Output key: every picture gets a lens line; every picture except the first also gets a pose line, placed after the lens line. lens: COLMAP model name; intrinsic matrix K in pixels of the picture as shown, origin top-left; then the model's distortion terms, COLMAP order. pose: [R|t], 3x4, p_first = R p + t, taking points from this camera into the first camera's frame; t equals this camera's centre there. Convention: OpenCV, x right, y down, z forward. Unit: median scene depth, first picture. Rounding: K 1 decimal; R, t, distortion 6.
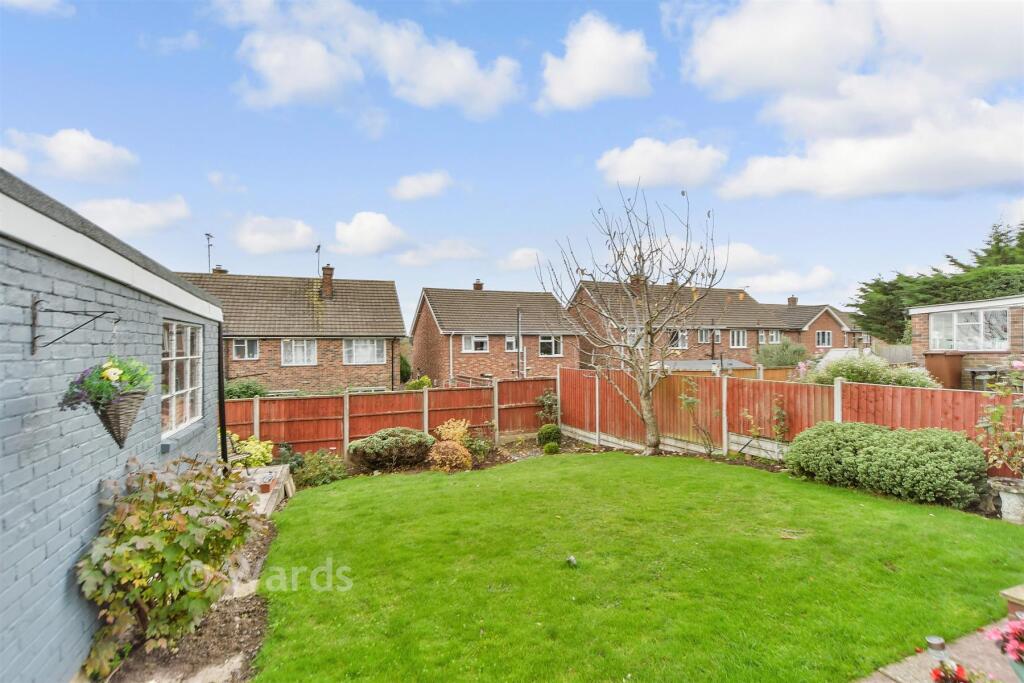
lens RADIAL K [[489.0, 0, 512.0], [0, 489.0, 341.5], [0, 0, 1]] dist [-0.001310, -0.000251]
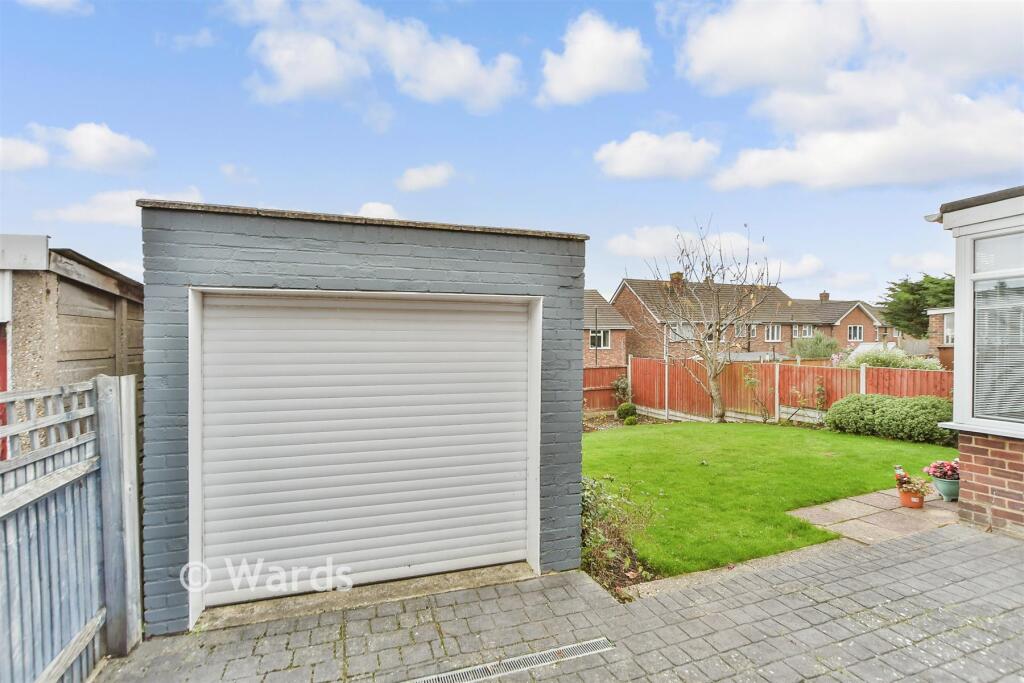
lens RADIAL K [[492.2, 0, 512.0], [0, 492.2, 341.5], [0, 0, 1]] dist [-0.001157, 0.000024]
pose [[0.999123, 0.002842, -0.041779, -0.165530], [-0.002216, 0.999885, 0.015020, -0.005128], [0.041817, -0.014915, 0.999014, -0.265276]]
